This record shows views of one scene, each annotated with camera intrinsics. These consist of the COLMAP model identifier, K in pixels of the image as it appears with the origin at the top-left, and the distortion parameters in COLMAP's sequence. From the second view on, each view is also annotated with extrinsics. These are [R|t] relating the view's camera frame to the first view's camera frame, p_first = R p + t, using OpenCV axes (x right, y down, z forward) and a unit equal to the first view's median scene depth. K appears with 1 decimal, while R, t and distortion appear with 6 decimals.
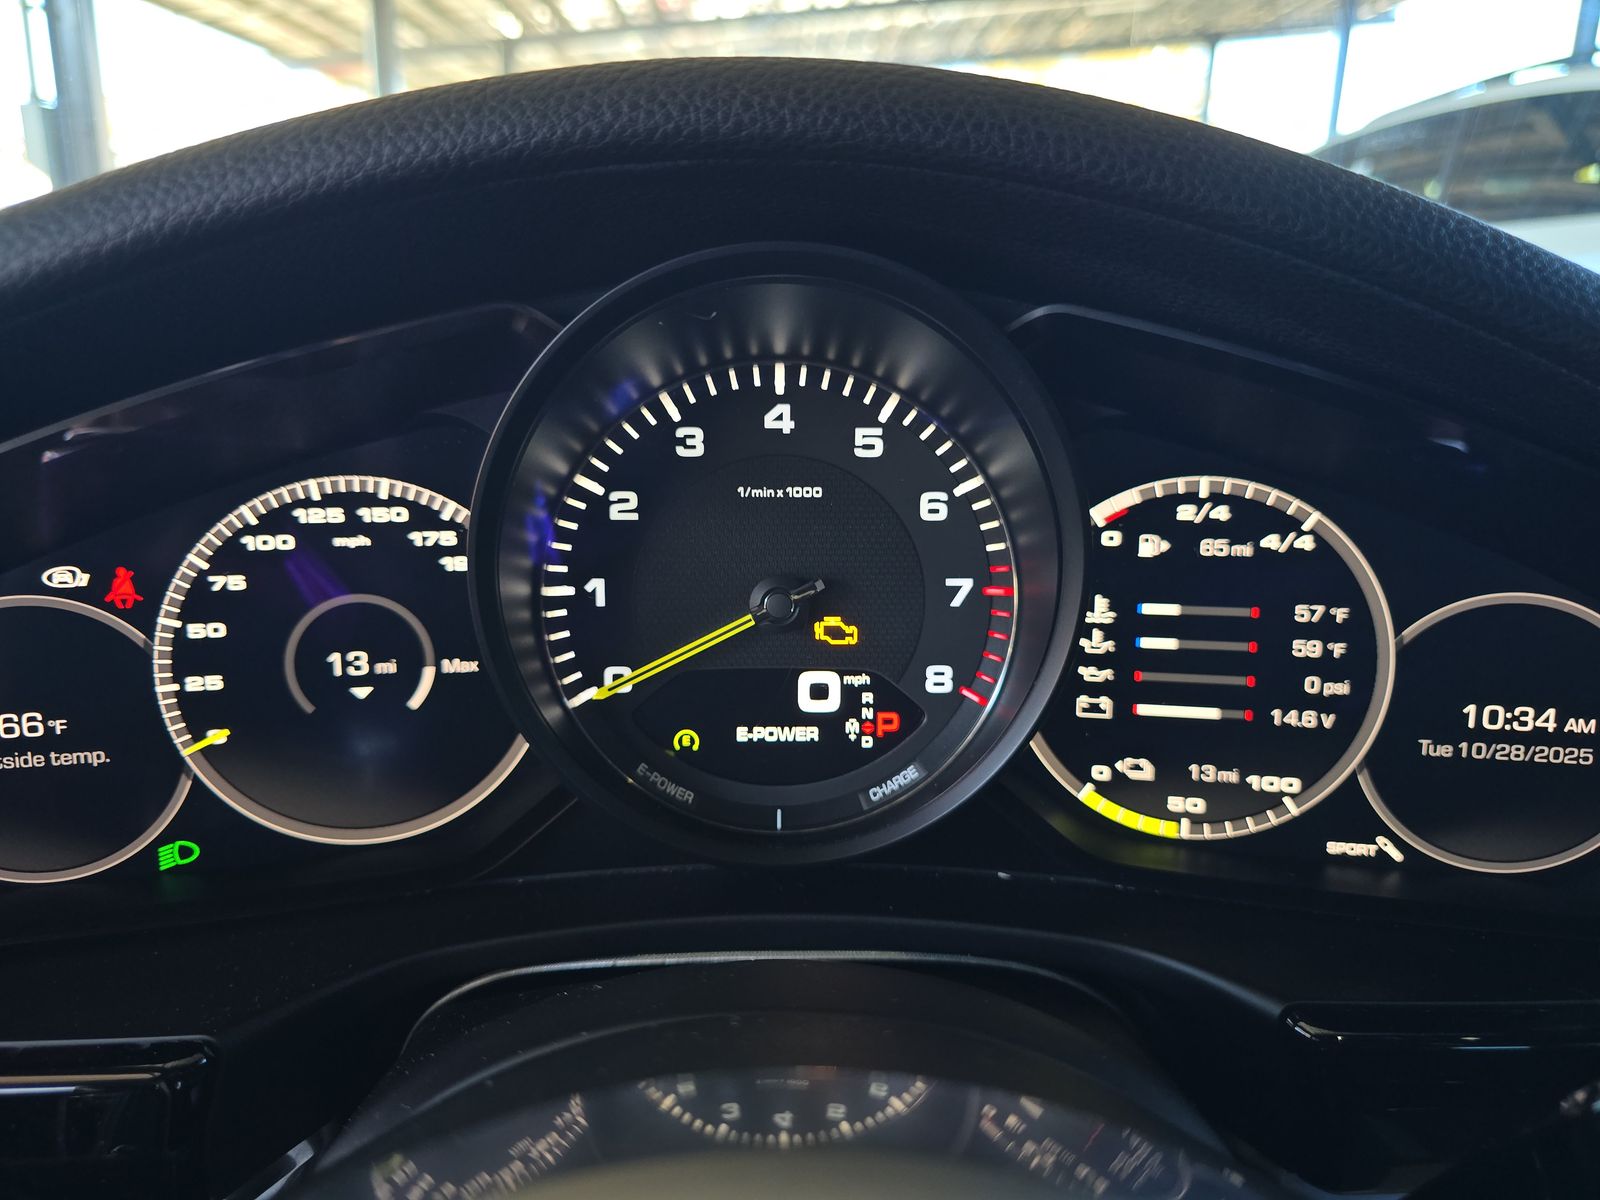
lens RADIAL K [[1061.7, 0, 800.0], [0, 1061.7, 600.0], [0, 0, 1]] dist [0.030766, -0.054515]
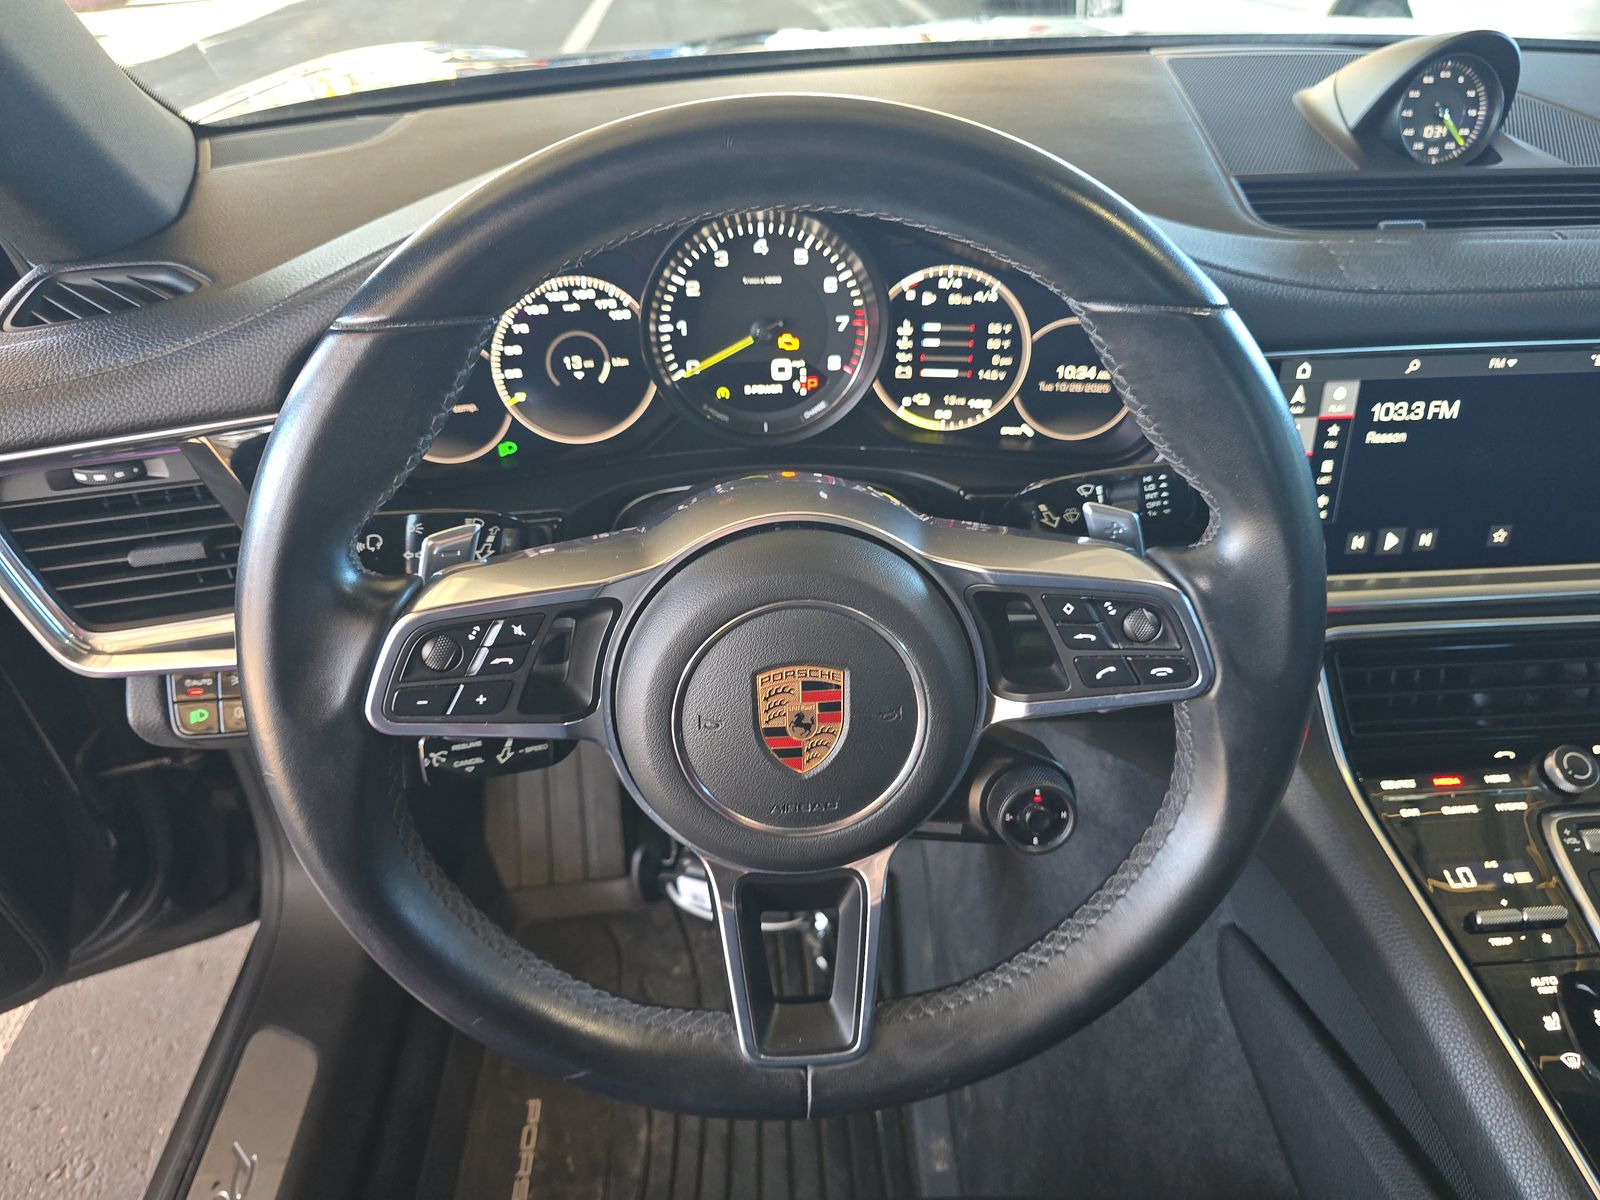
lens RADIAL K [[1061.7, 0, 800.0], [0, 1061.7, 600.0], [0, 0, 1]] dist [0.030766, -0.054515]
pose [[0.998044, -0.039284, 0.048633, -0.073563], [0.021017, 0.943474, 0.330779, -0.203481], [-0.058878, -0.329110, 0.942454, -1.330211]]
